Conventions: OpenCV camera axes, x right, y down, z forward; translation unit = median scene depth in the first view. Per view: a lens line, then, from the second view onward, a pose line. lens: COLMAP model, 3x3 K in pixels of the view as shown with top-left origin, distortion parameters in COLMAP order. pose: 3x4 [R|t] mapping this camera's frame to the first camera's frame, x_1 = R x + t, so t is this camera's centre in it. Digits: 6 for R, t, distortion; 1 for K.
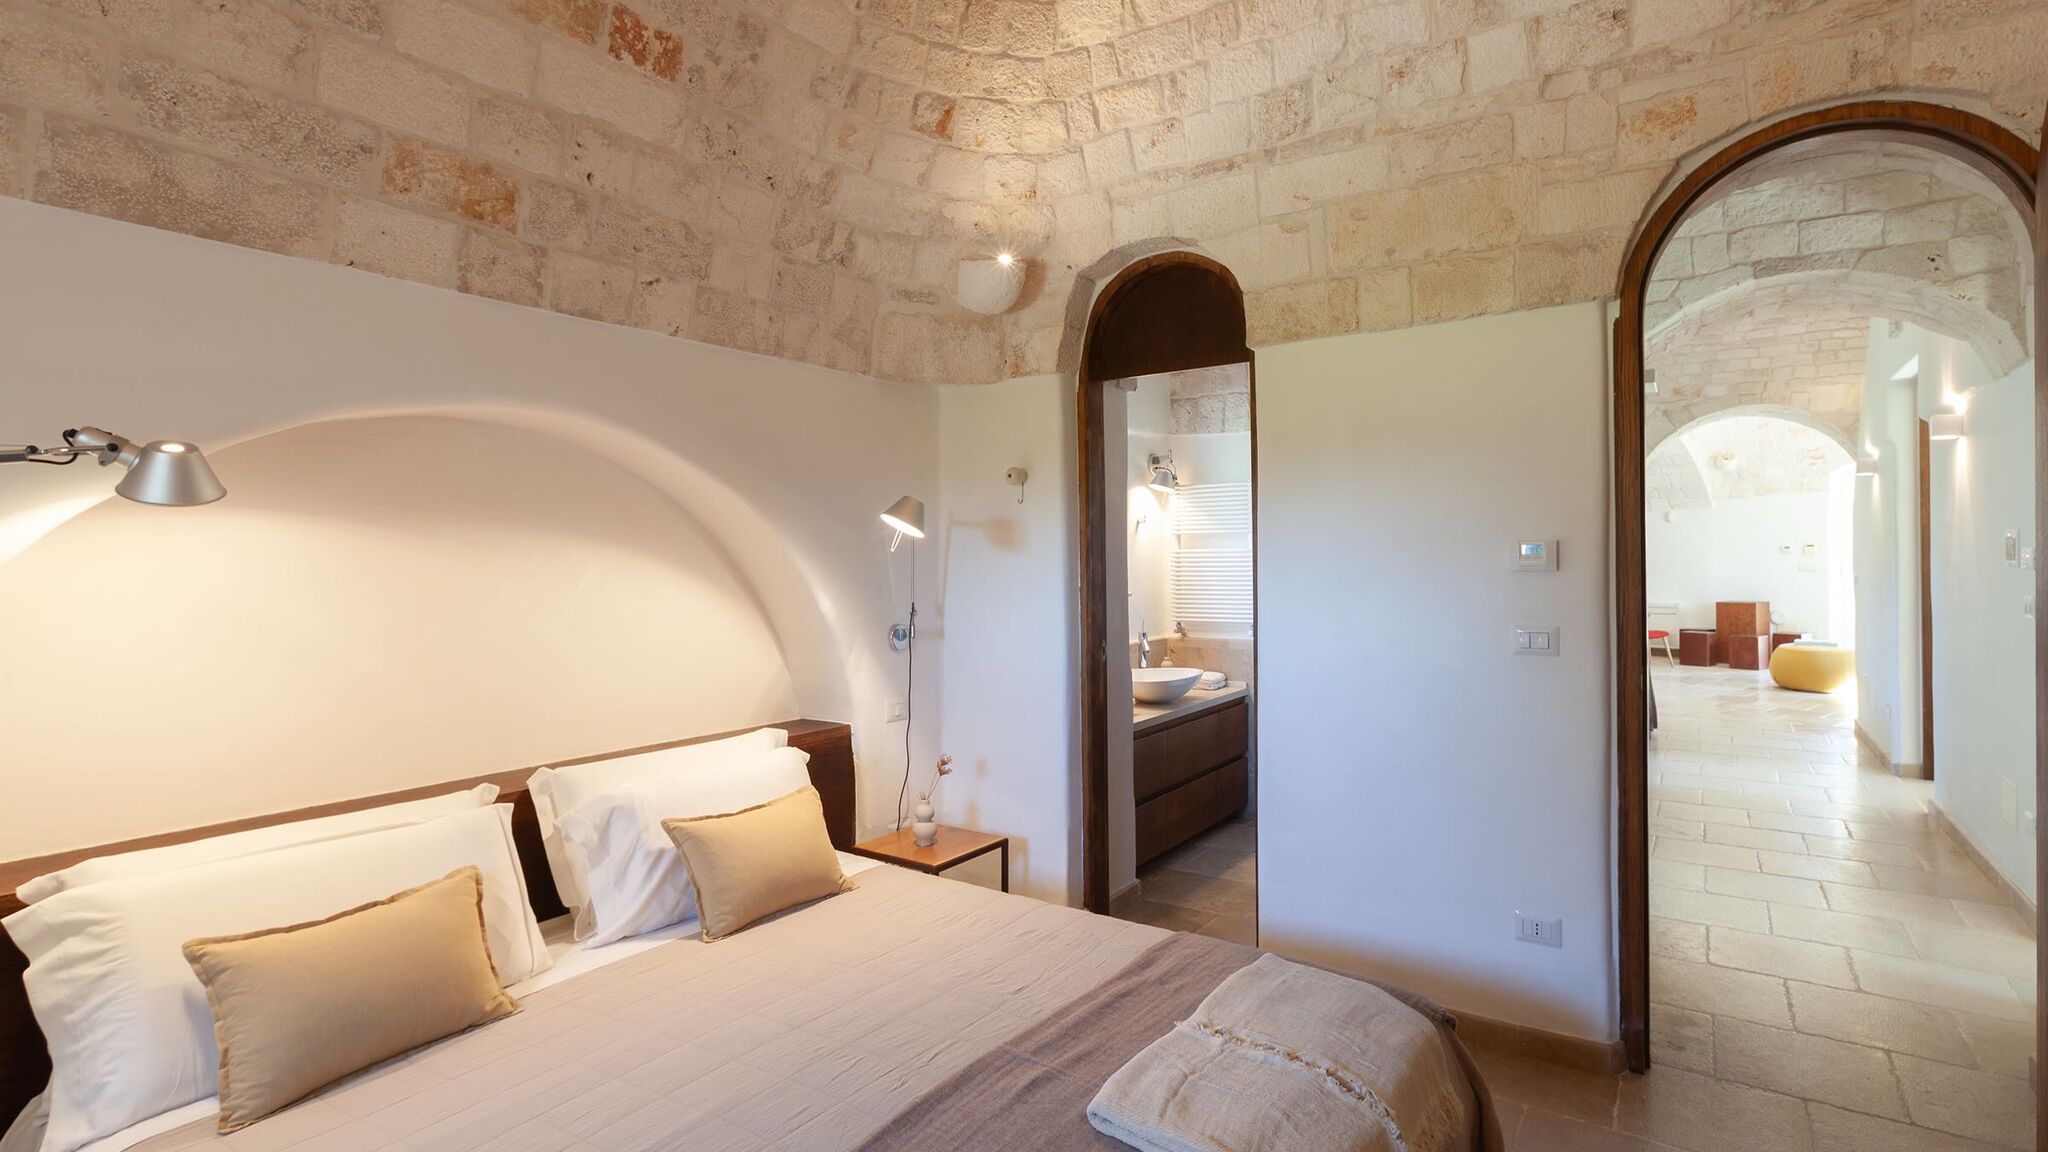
lens RADIAL K [[966.4, 0, 1007.1], [0, 966.4, 578.5], [0, 0, 1]] dist [-0.006357, -0.001764]
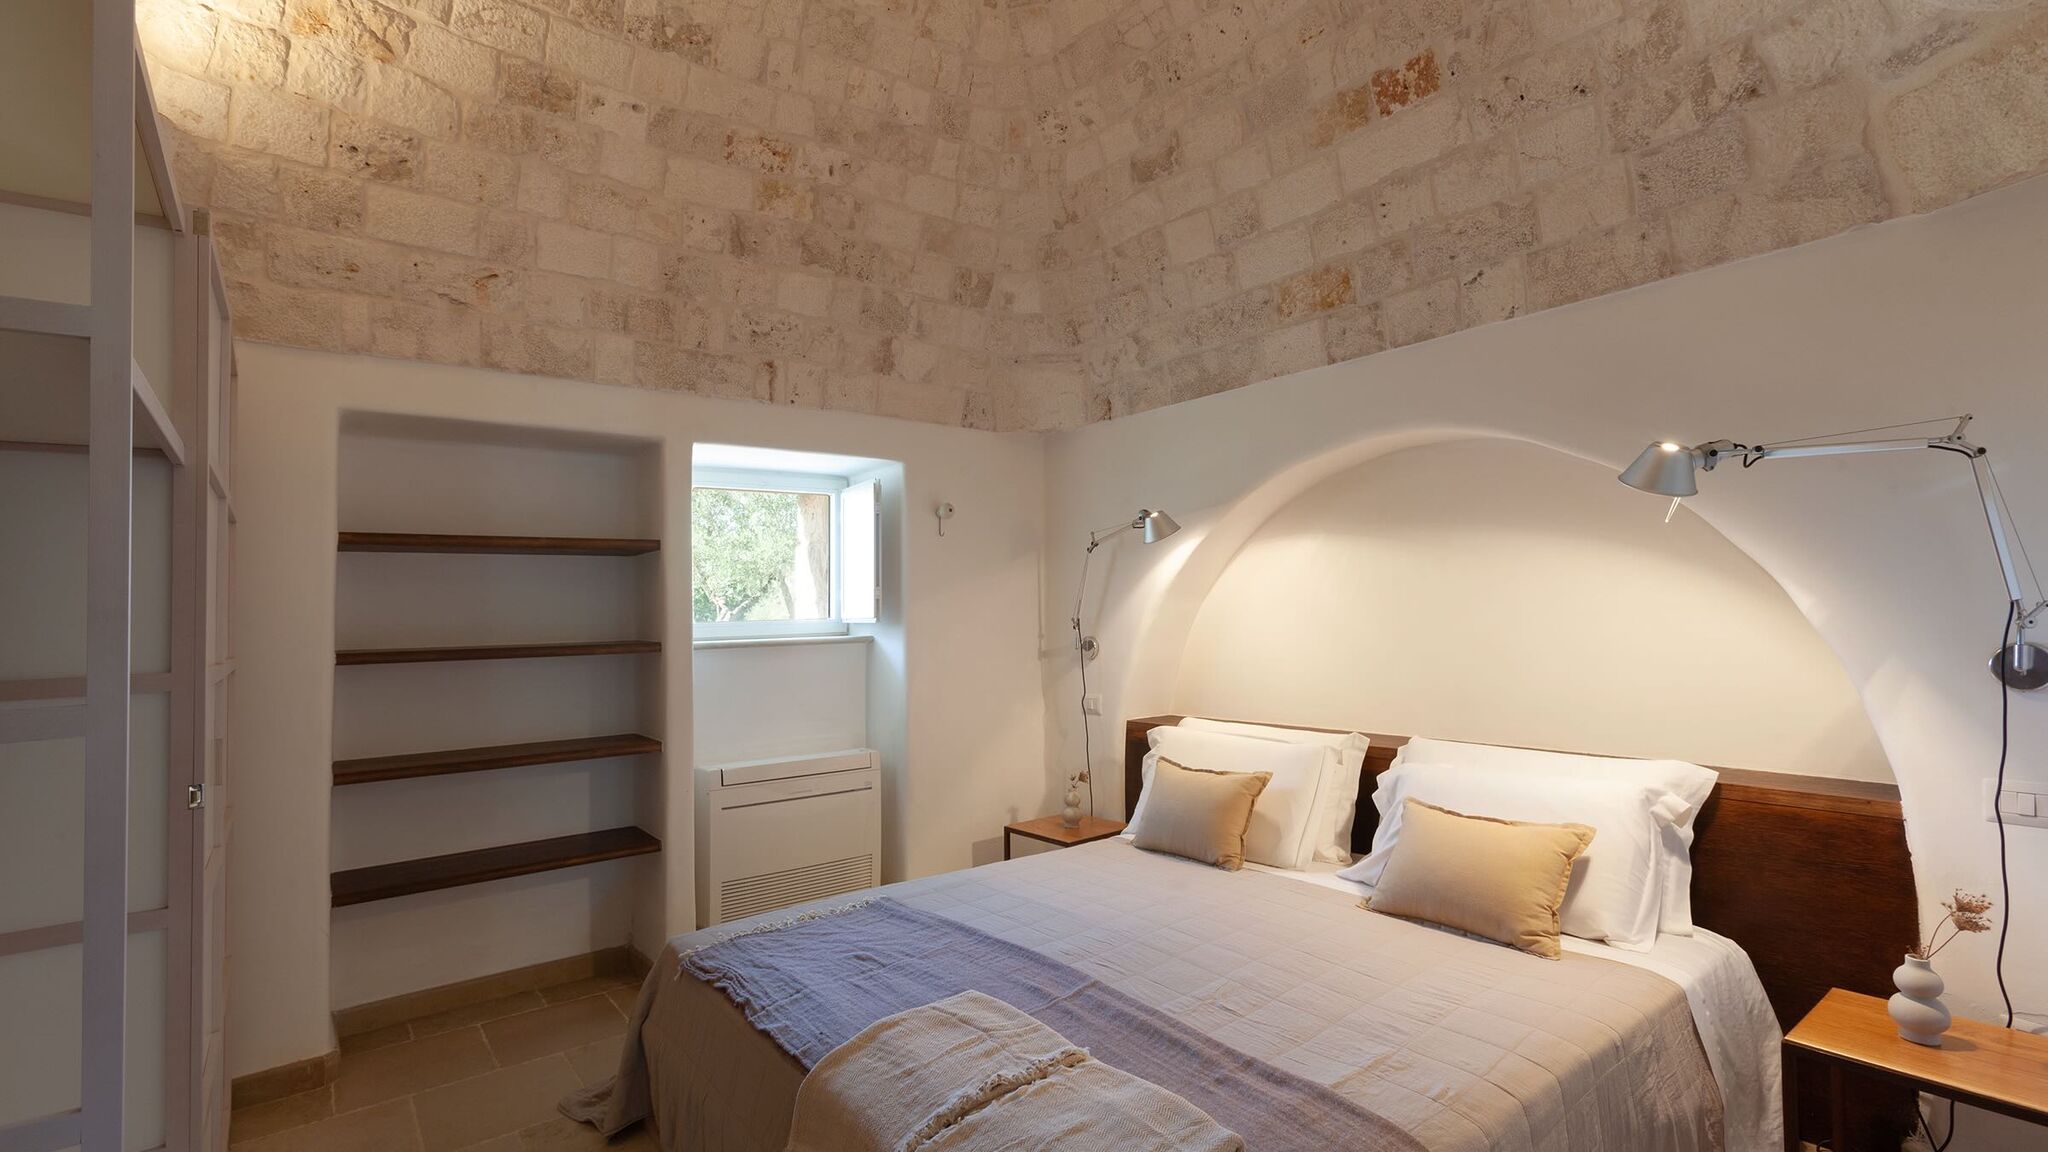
lens RADIAL K [[966.4, 0, 1009.9], [0, 966.4, 581.0], [0, 0, 1]] dist [-0.006357, -0.001764]
pose [[-0.306386, -0.014449, -0.951798, 0.884740], [0.007639, 0.999815, -0.017637, 0.029470], [0.951877, -0.012675, -0.306219, 1.004707]]
